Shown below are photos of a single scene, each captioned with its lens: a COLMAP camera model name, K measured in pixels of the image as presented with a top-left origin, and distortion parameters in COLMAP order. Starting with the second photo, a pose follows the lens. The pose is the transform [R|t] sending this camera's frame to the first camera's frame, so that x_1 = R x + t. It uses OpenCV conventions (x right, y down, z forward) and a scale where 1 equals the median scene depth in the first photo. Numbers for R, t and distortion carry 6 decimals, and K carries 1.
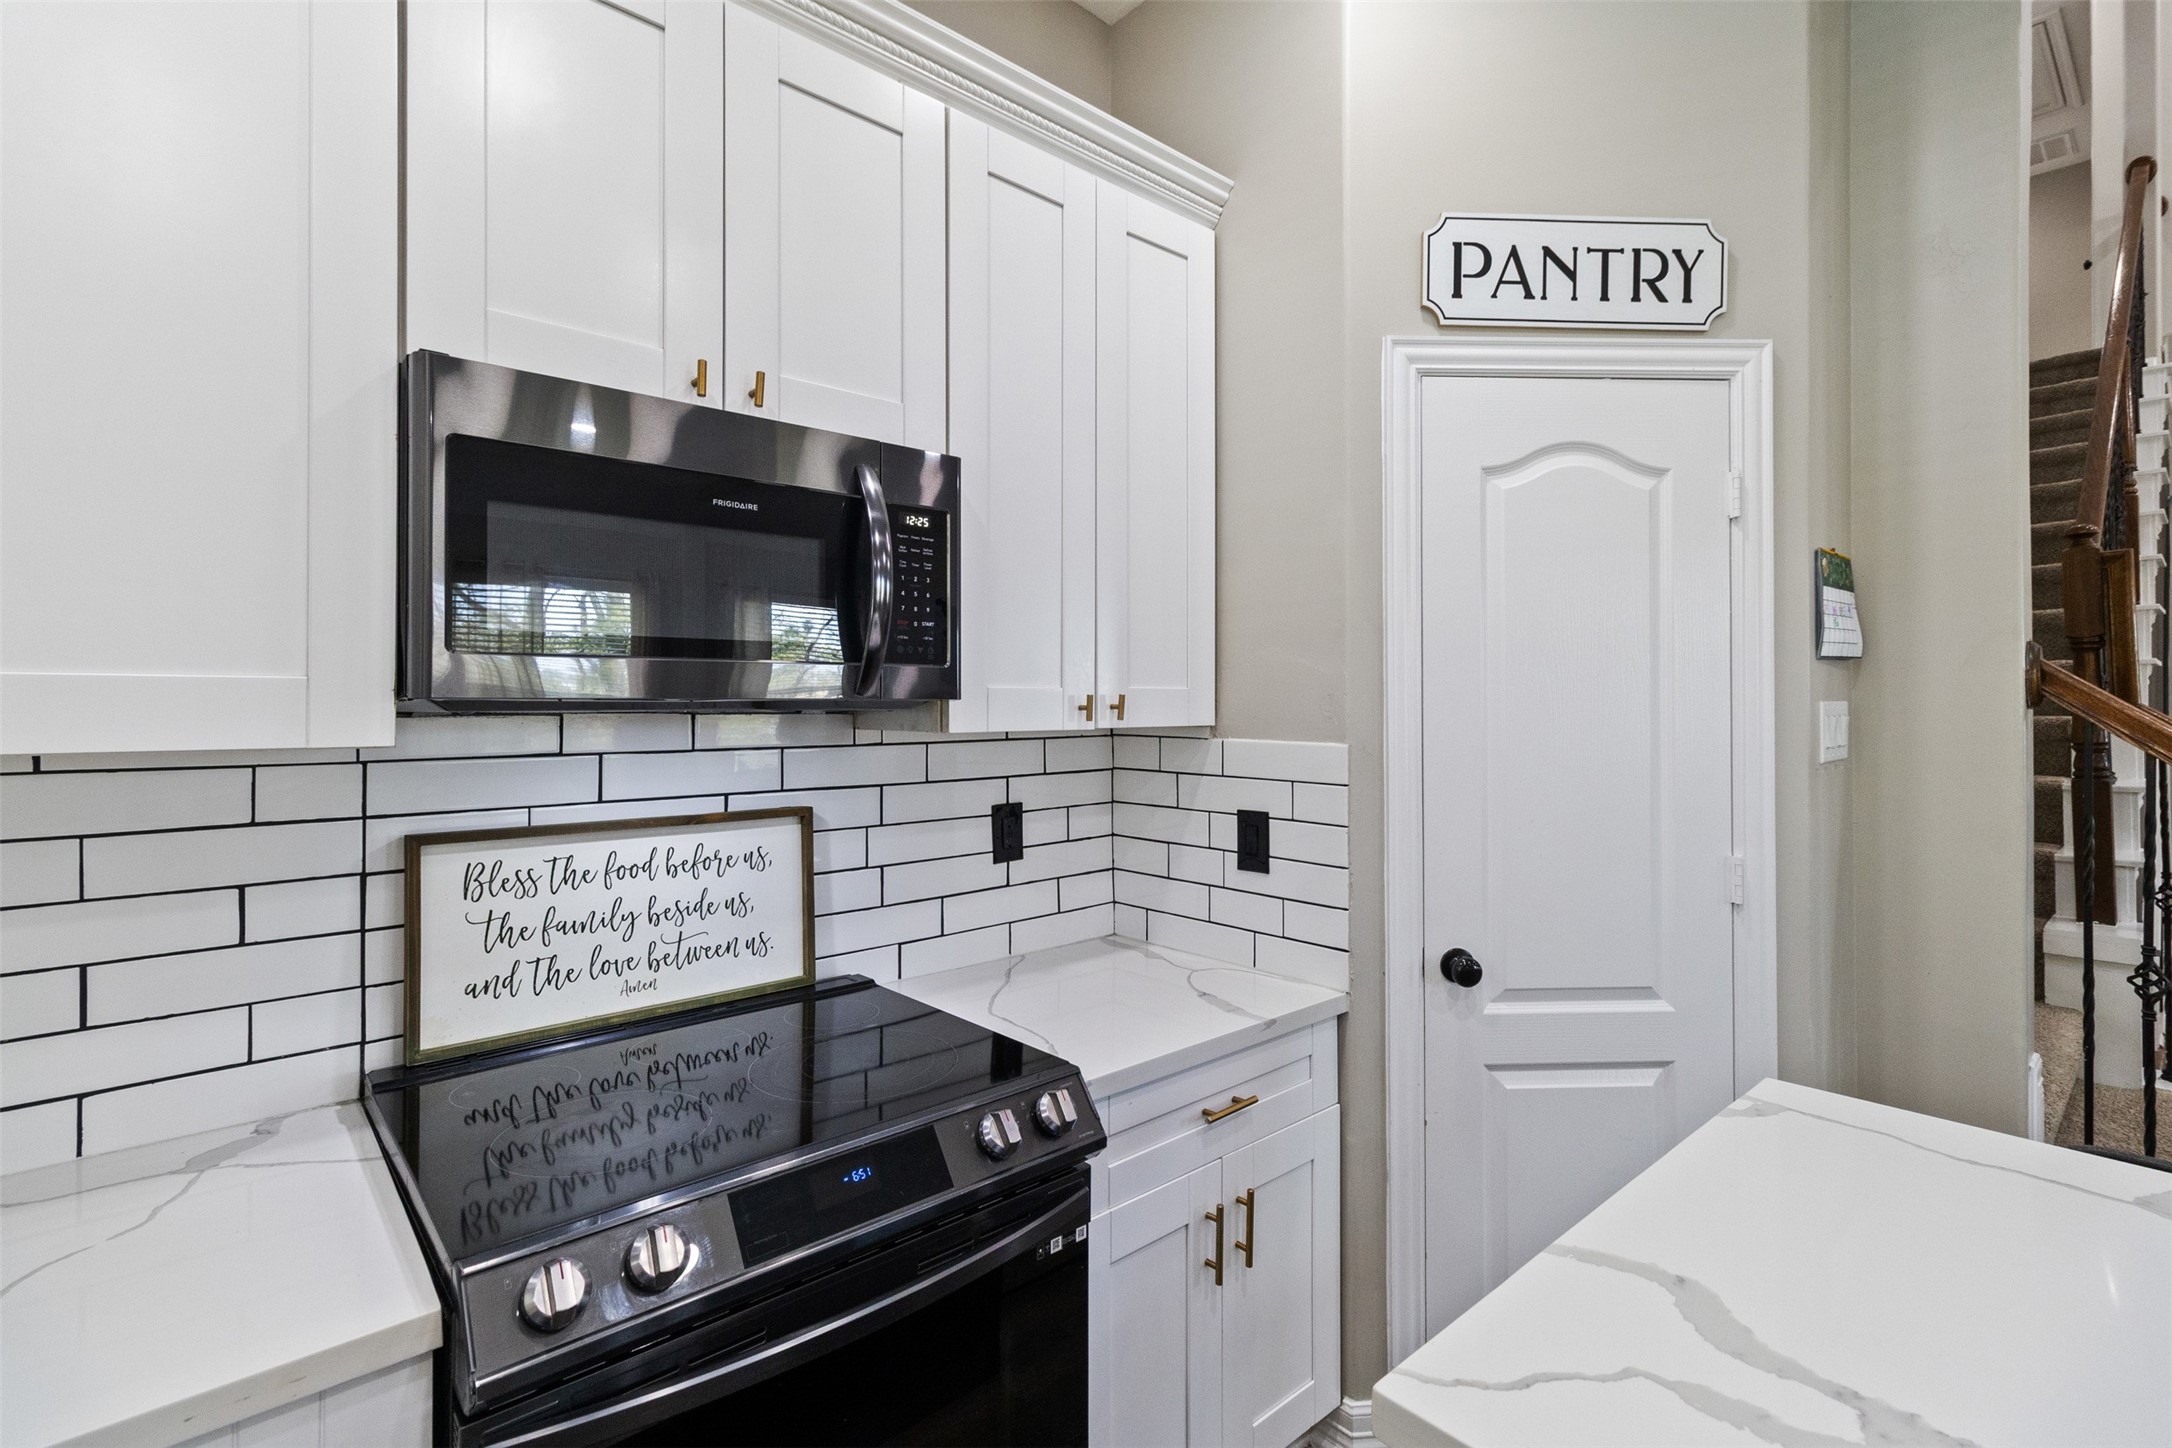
lens RADIAL K [[997.3, 0, 1077.6], [0, 997.3, 711.0], [0, 0, 1]] dist [0.004318, 0.000156]
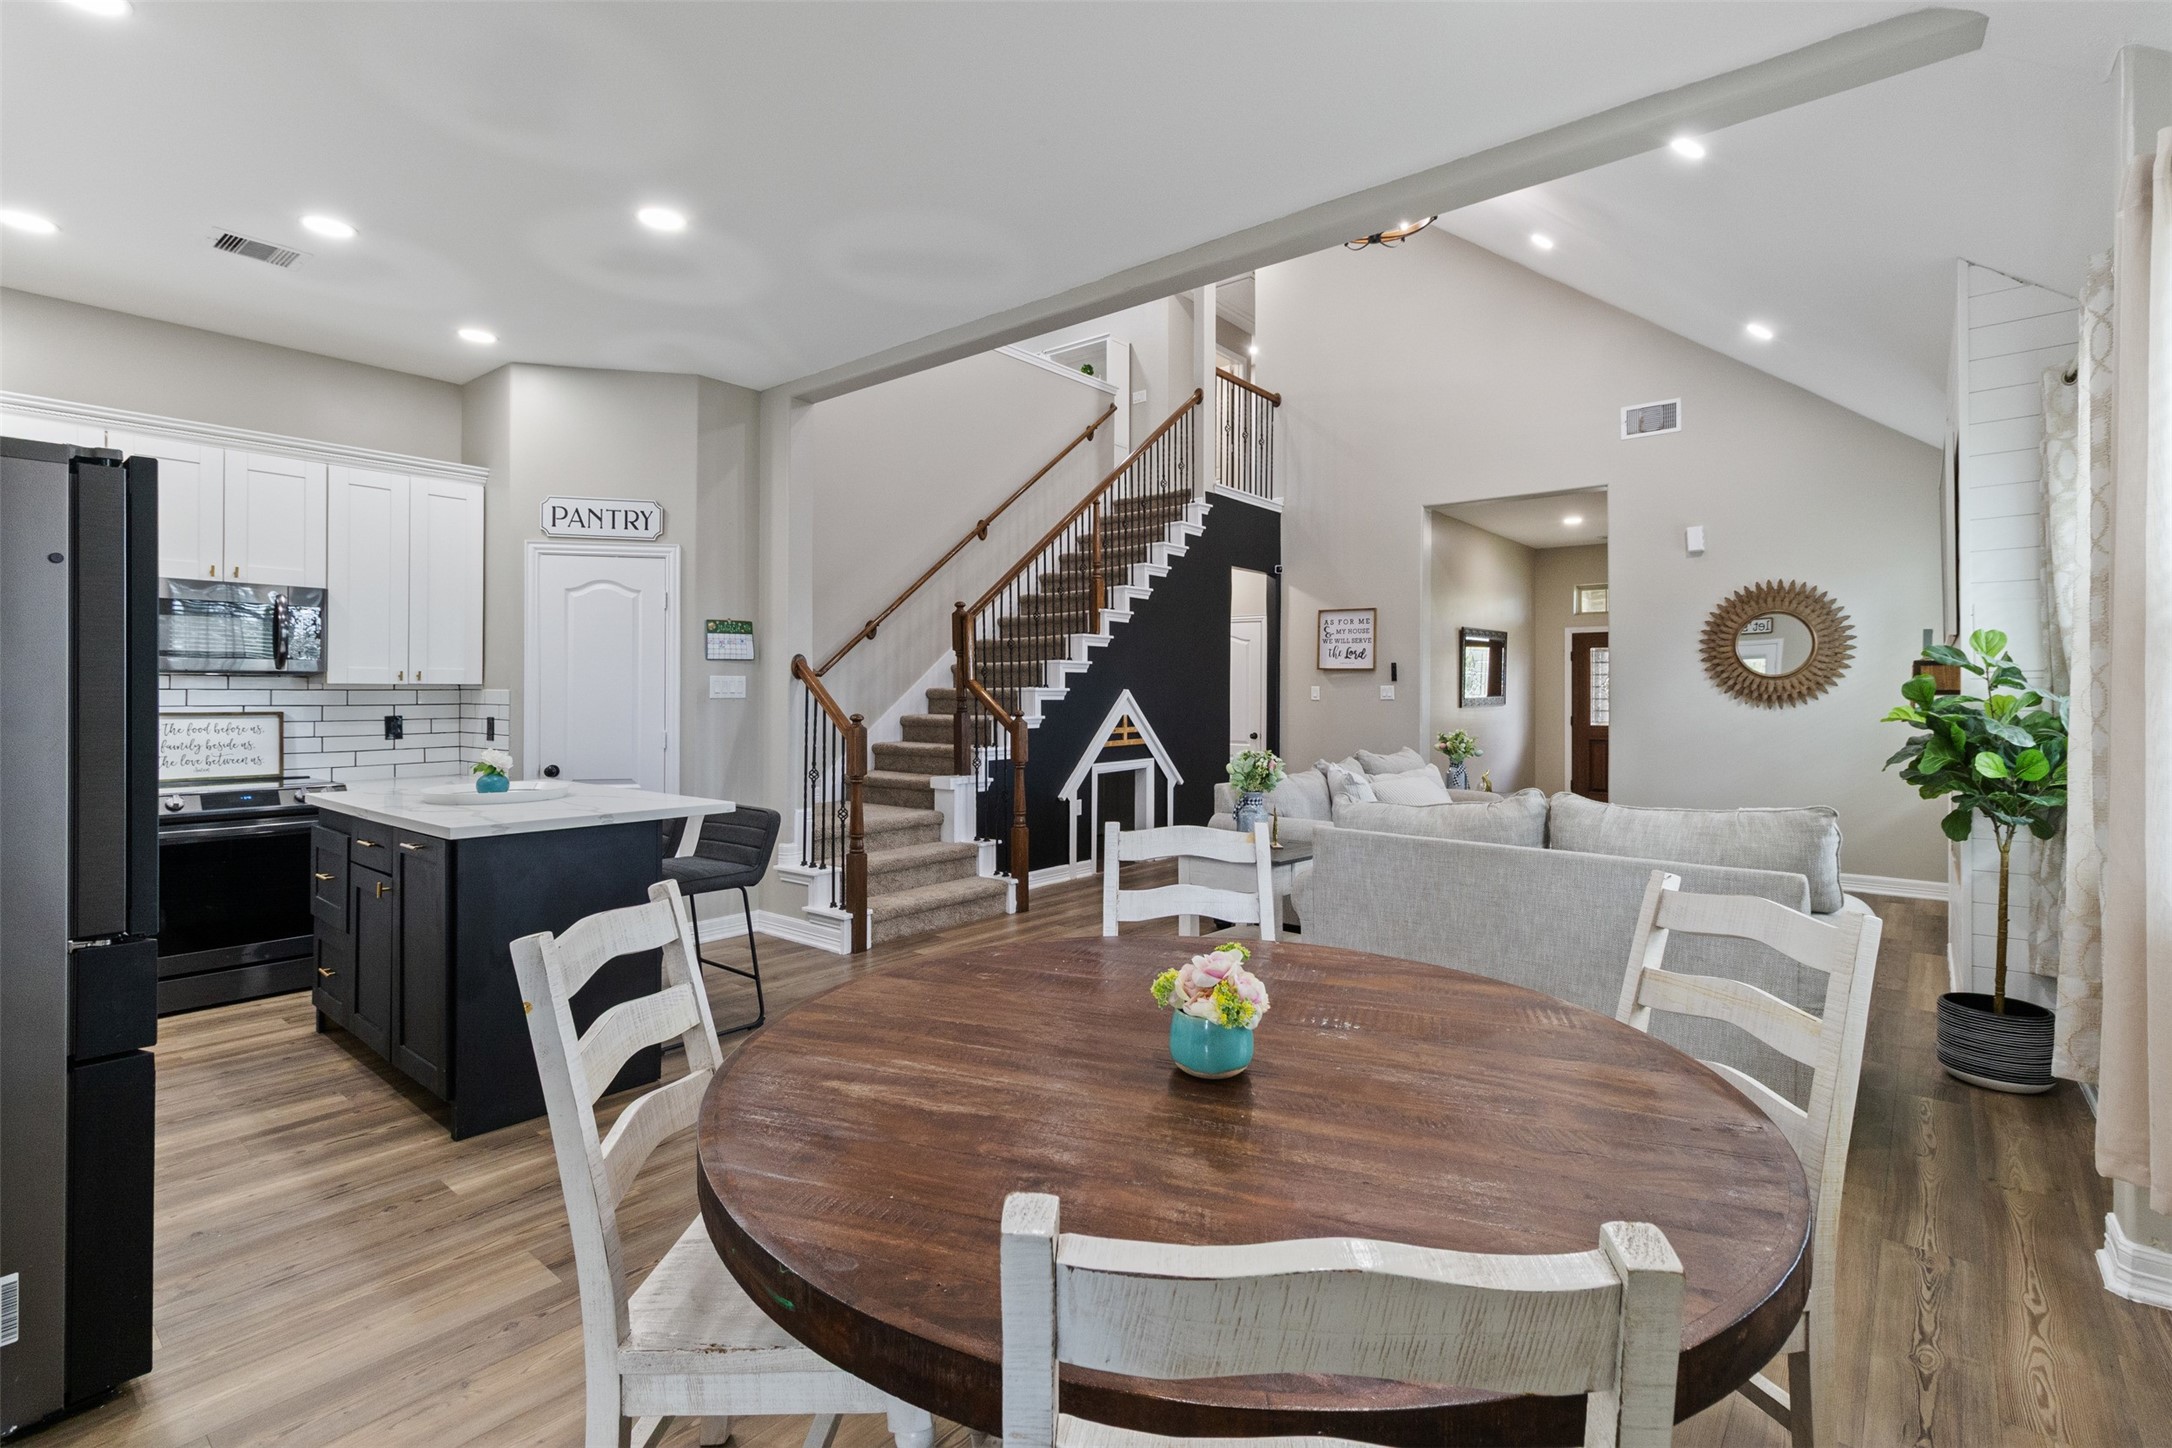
lens RADIAL K [[997.3, 0, 1082.0], [0, 997.3, 700.2], [0, 0, 1]] dist [0.004318, 0.000156]
pose [[0.987407, 0.001841, 0.158189, 1.369446], [-0.002133, 0.999996, 0.001674, 0.052705], [-0.158185, -0.001991, 0.987407, -1.916660]]
